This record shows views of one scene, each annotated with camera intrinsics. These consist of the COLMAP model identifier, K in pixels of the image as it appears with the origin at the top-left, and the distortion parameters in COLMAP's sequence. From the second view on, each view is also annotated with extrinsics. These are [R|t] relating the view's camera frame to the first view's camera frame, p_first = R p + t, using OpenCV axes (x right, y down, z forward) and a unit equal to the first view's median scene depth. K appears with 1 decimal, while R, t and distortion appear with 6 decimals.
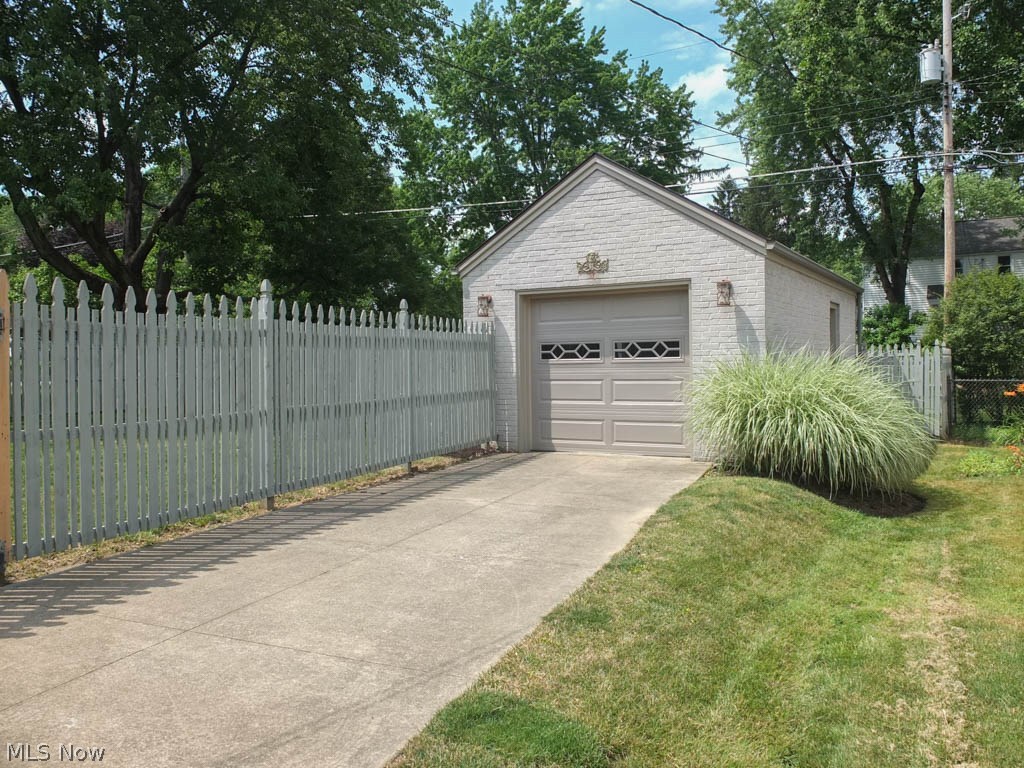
lens RADIAL K [[794.6, 0, 512.0], [0, 794.6, 384.0], [0, 0, 1]] dist [-0.066379, 0.041413]
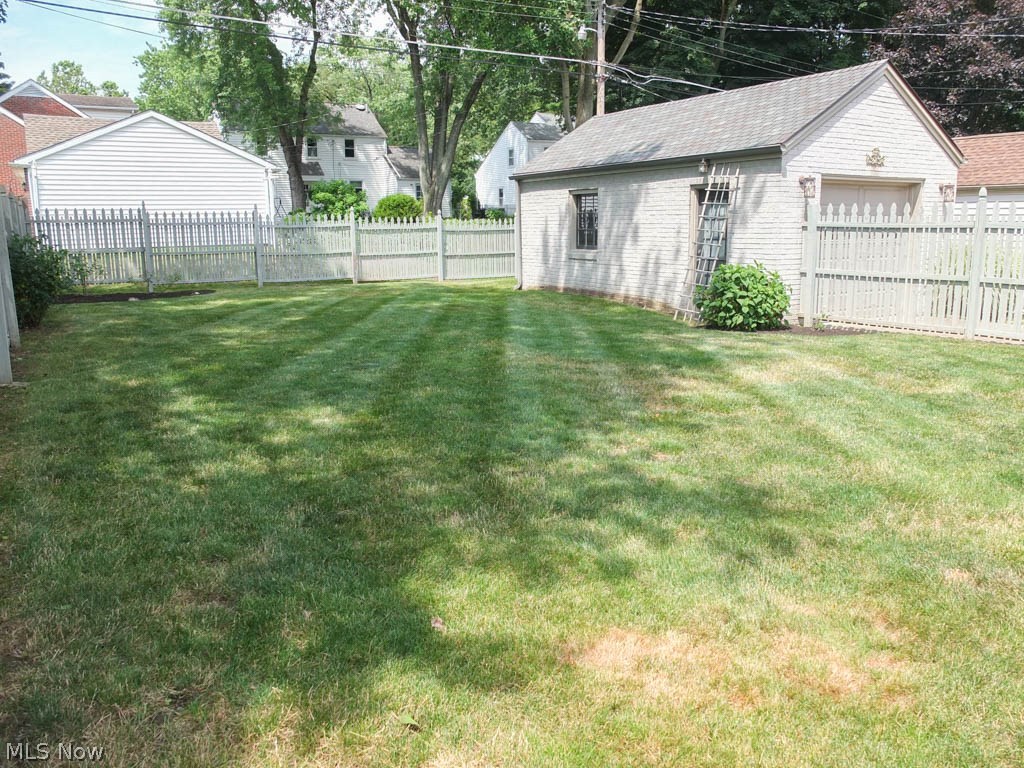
lens RADIAL K [[794.6, 0, 512.0], [0, 794.6, 384.0], [0, 0, 1]] dist [-0.066379, 0.041413]
pose [[0.480545, -0.163954, 0.861508, -1.195426], [0.022933, 0.984382, 0.174546, -0.036641], [-0.876670, -0.064120, 0.476800, 0.892254]]
